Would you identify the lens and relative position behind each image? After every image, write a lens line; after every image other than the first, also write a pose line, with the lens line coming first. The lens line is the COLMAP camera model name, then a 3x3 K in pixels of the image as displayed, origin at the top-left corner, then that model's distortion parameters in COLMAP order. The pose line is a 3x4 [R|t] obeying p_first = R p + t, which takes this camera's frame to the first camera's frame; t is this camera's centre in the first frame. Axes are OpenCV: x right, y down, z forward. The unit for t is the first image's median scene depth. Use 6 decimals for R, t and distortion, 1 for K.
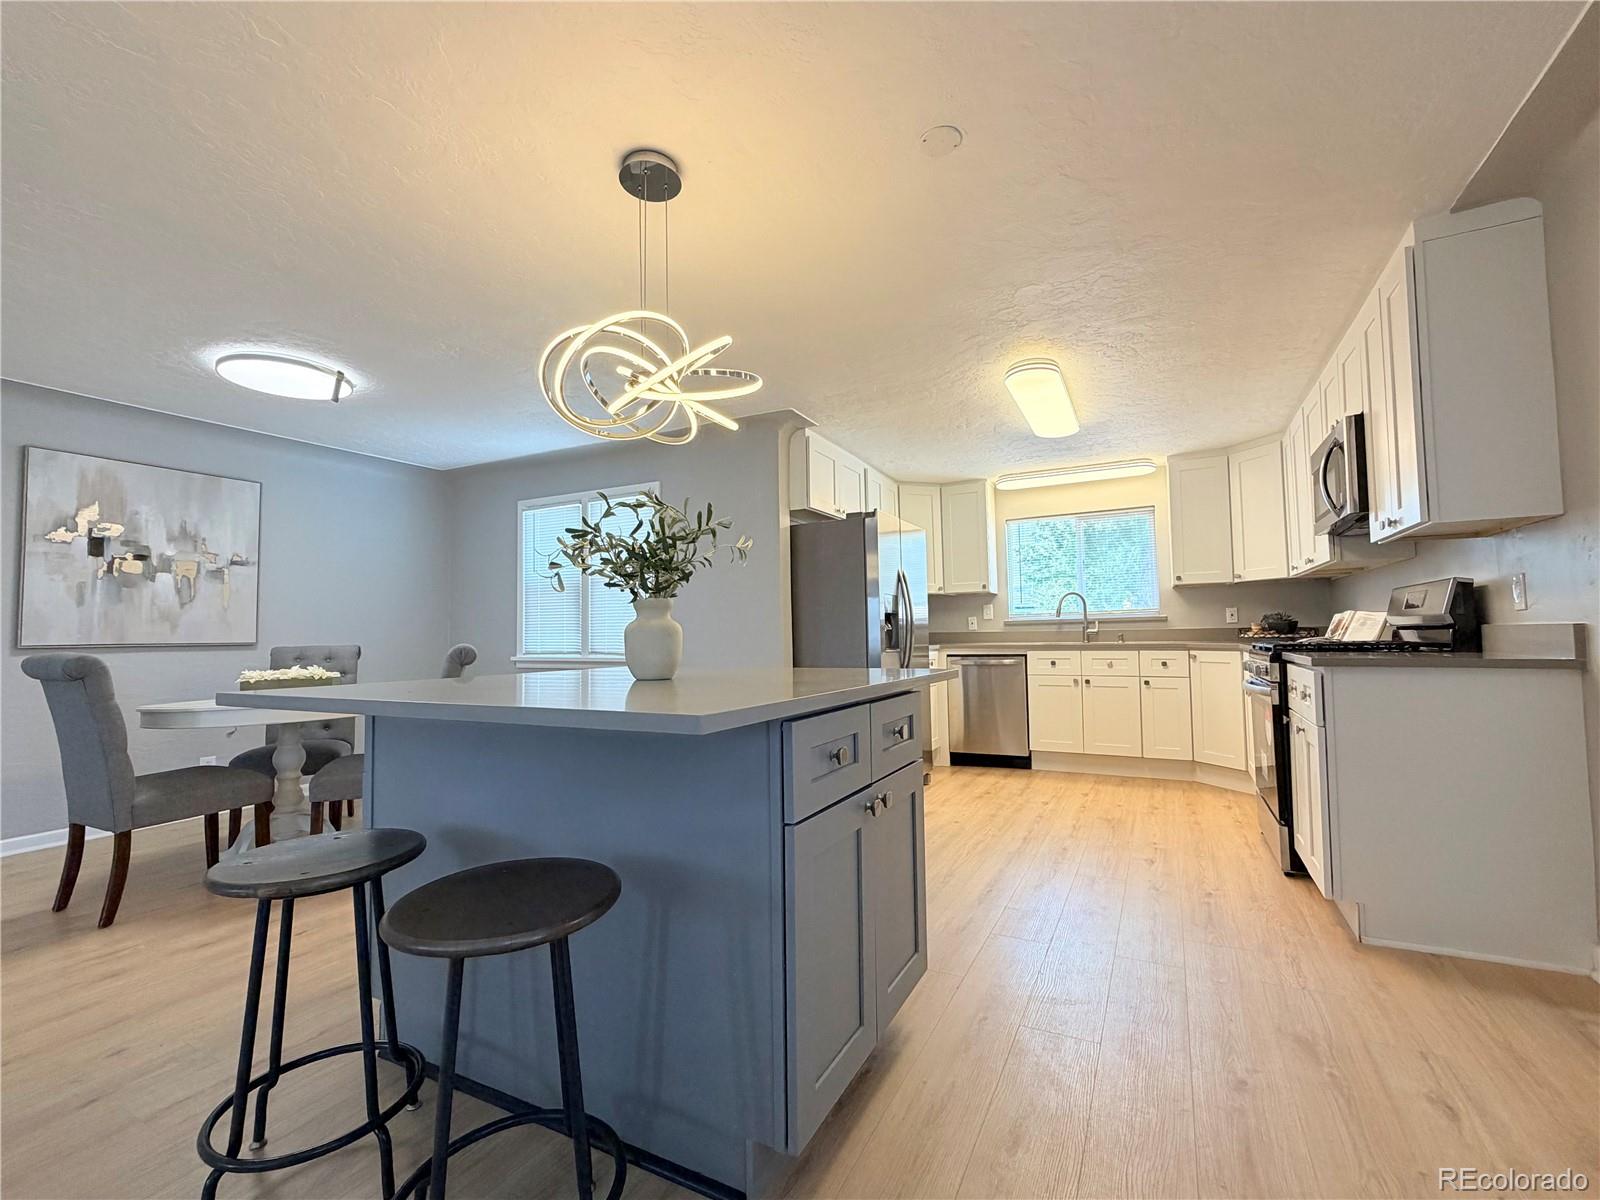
lens RADIAL K [[689.6, 0, 800.0], [0, 689.6, 602.5], [0, 0, 1]] dist [-0.000377, -0.000591]
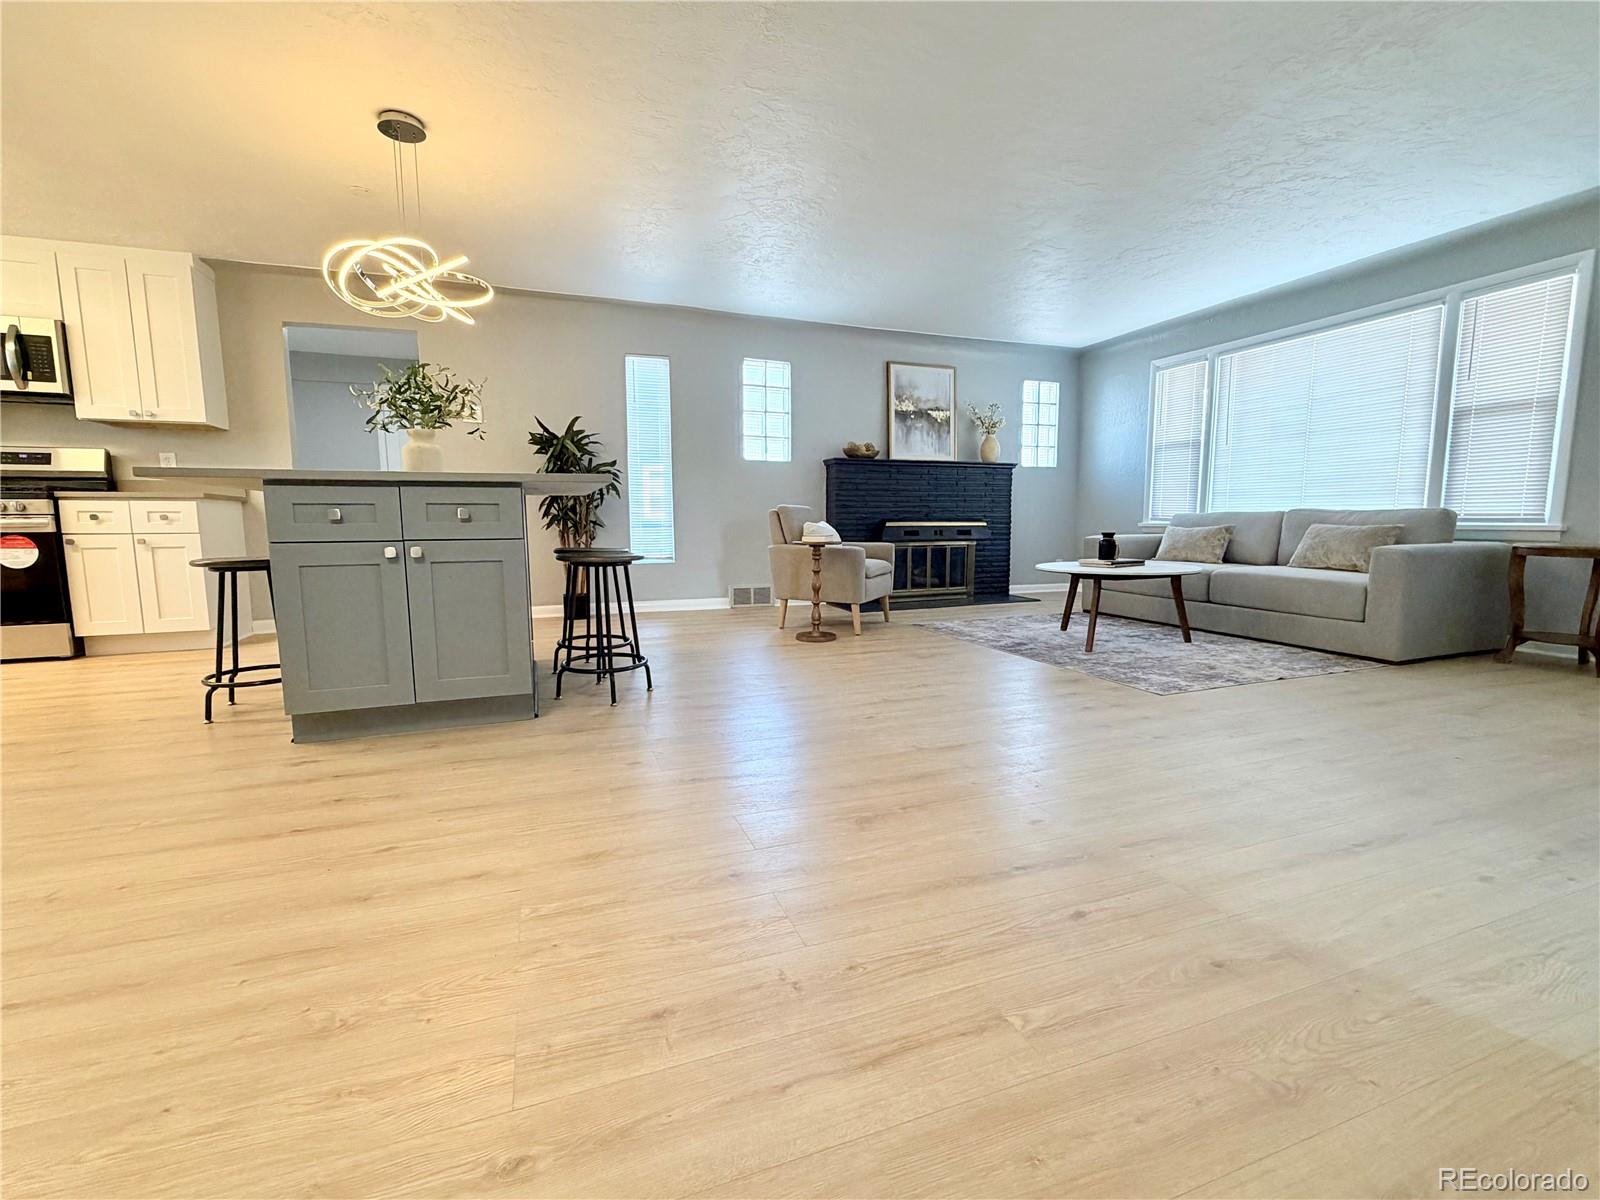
lens RADIAL K [[692.0, 0, 802.3], [0, 692.0, 603.2], [0, 0, 1]] dist [0.001680, 0.000447]
pose [[-0.750615, -0.056962, 0.658279, -0.771468], [-0.014273, 0.997442, 0.070035, 0.107148], [-0.660585, 0.043174, -0.749509, 0.660074]]
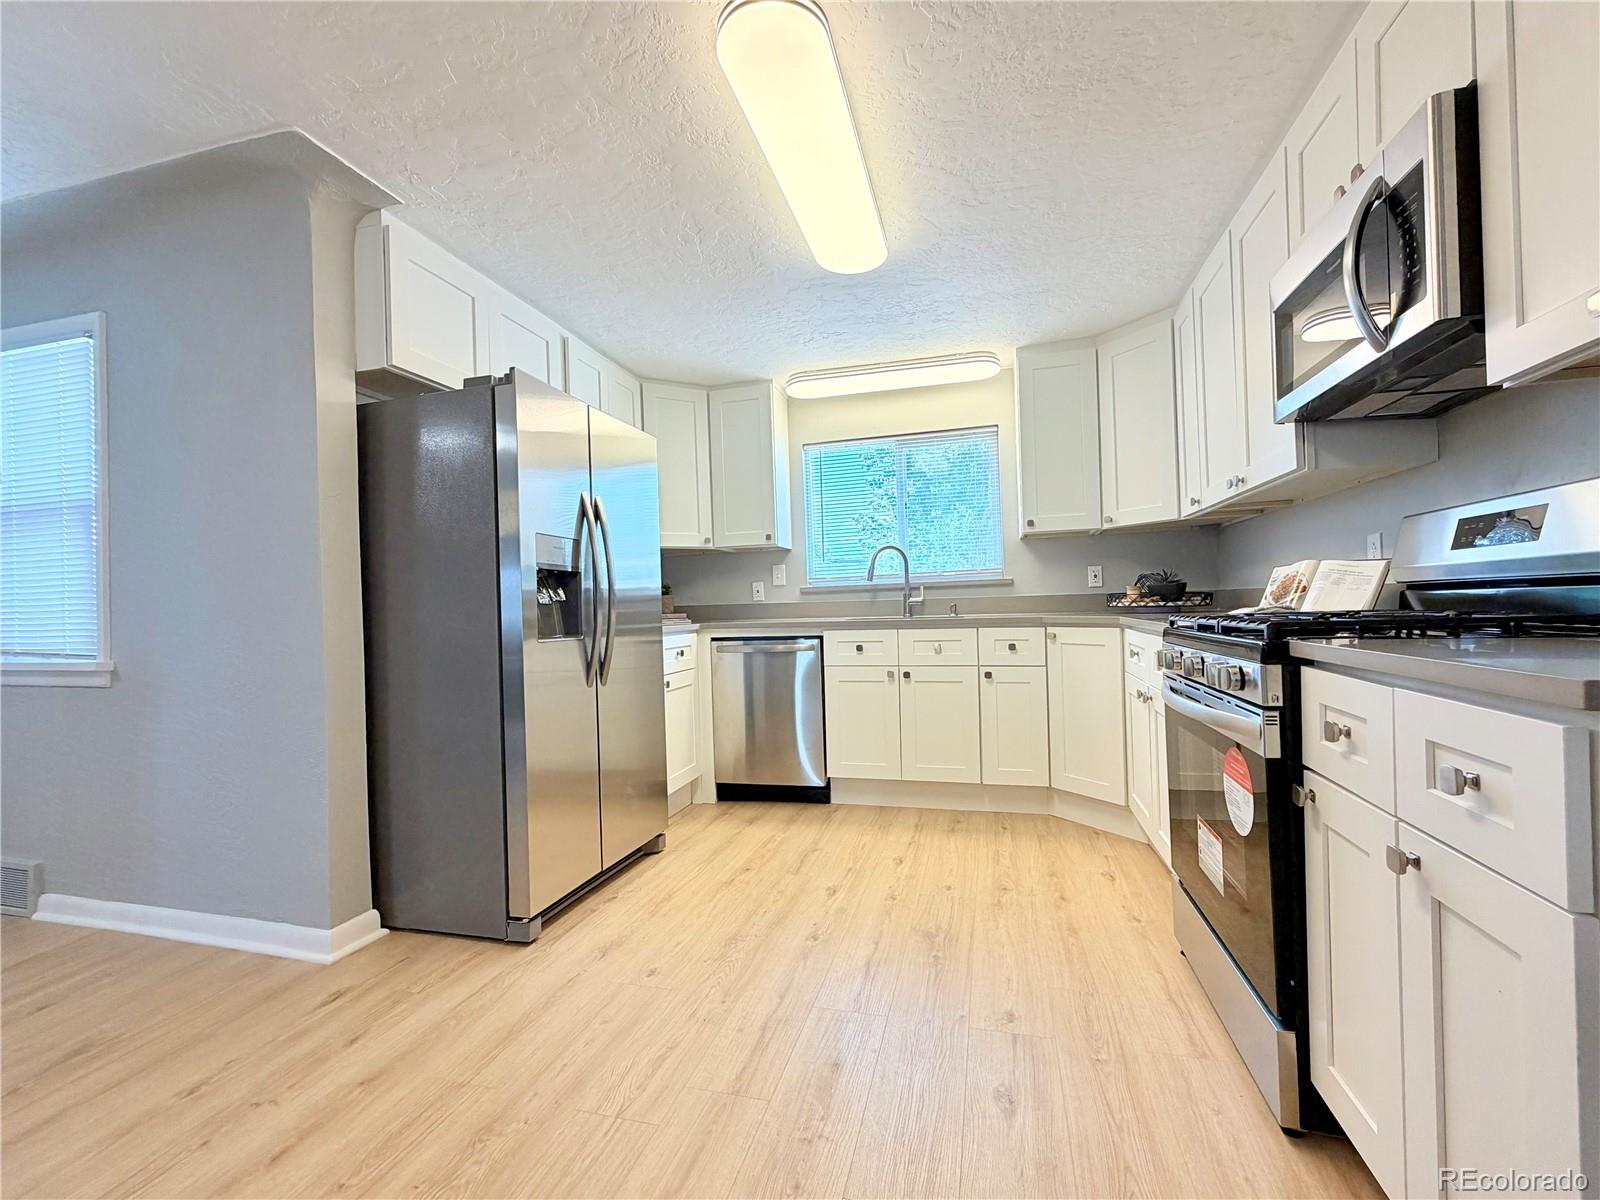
lens RADIAL K [[689.6, 0, 800.0], [0, 689.6, 602.5], [0, 0, 1]] dist [-0.000377, -0.000591]
pose [[0.977291, -0.011589, 0.211586, 0.187879], [0.003357, 0.999225, 0.039225, 0.018414], [-0.211876, -0.037623, 0.976572, 0.397883]]
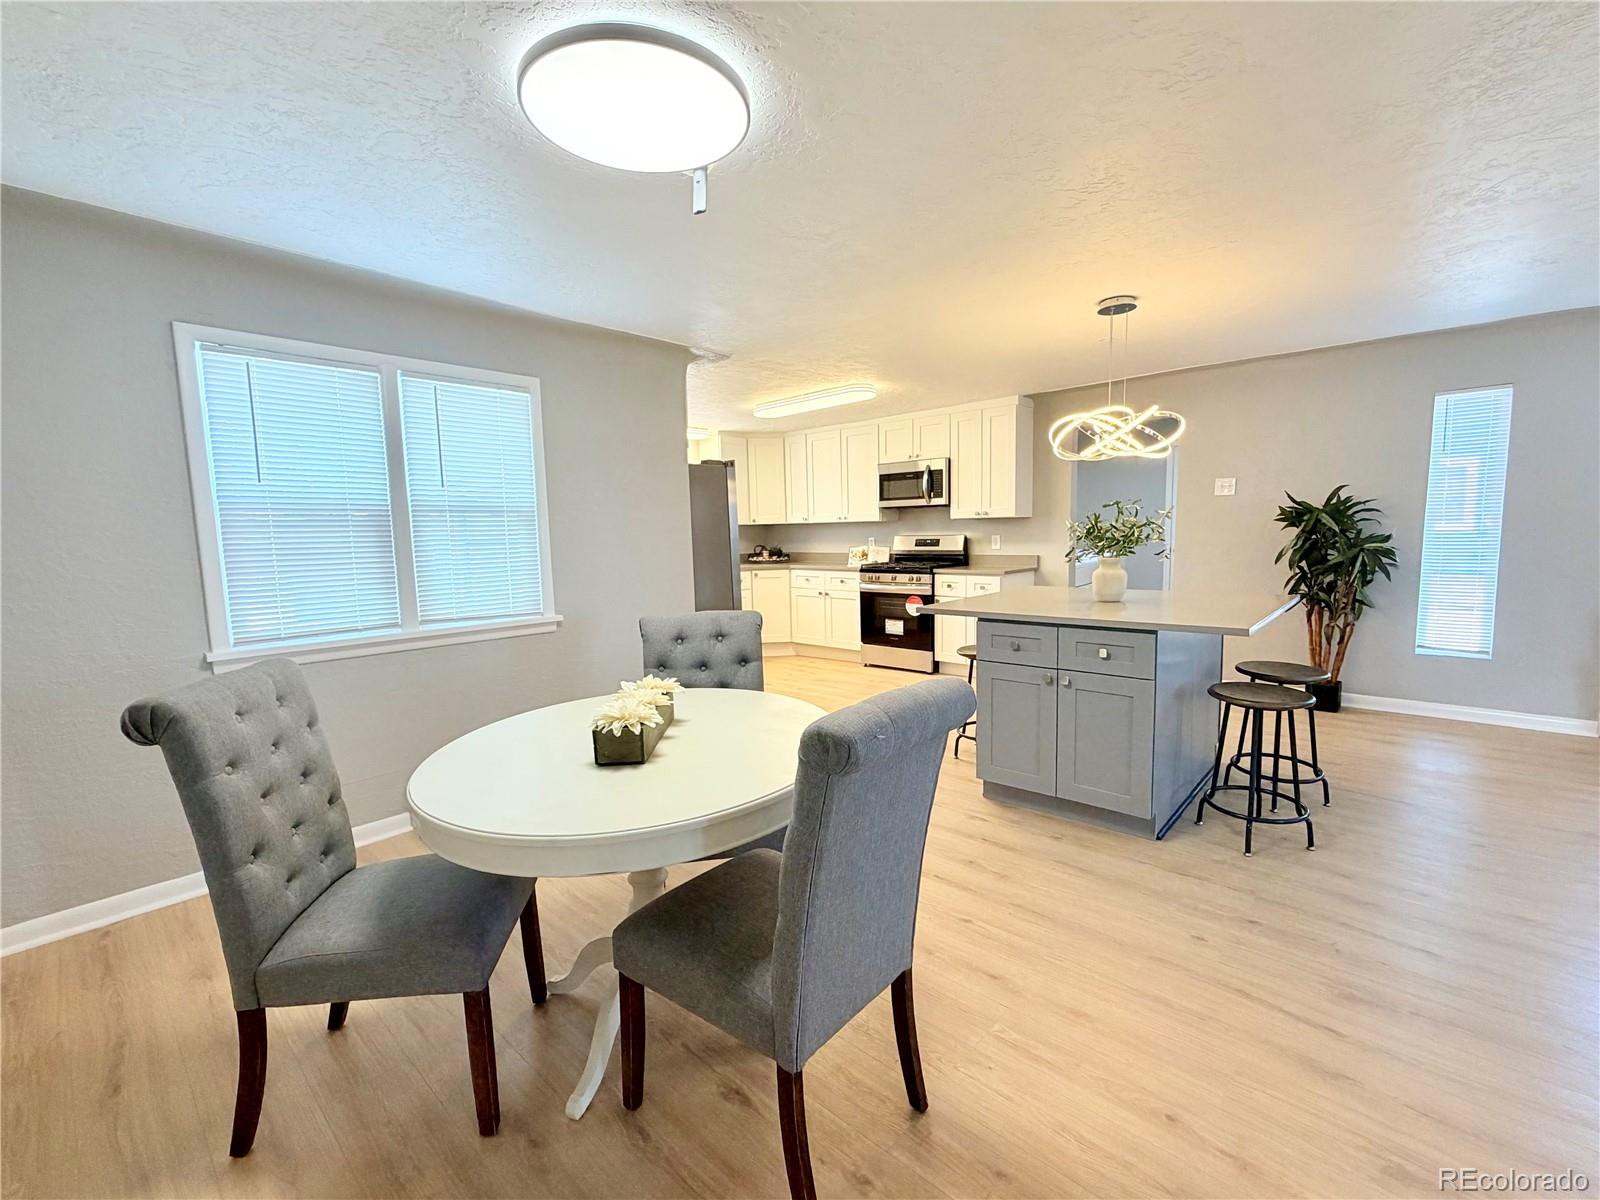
lens RADIAL K [[696.4, 0, 799.9], [0, 696.4, 603.3], [0, 0, 1]] dist [-0.000005, -0.000101]
pose [[0.246670, -0.095659, 0.964367, -0.887672], [-0.026351, 0.994086, 0.105347, -0.022249], [-0.968741, -0.051398, 0.242691, 0.546074]]
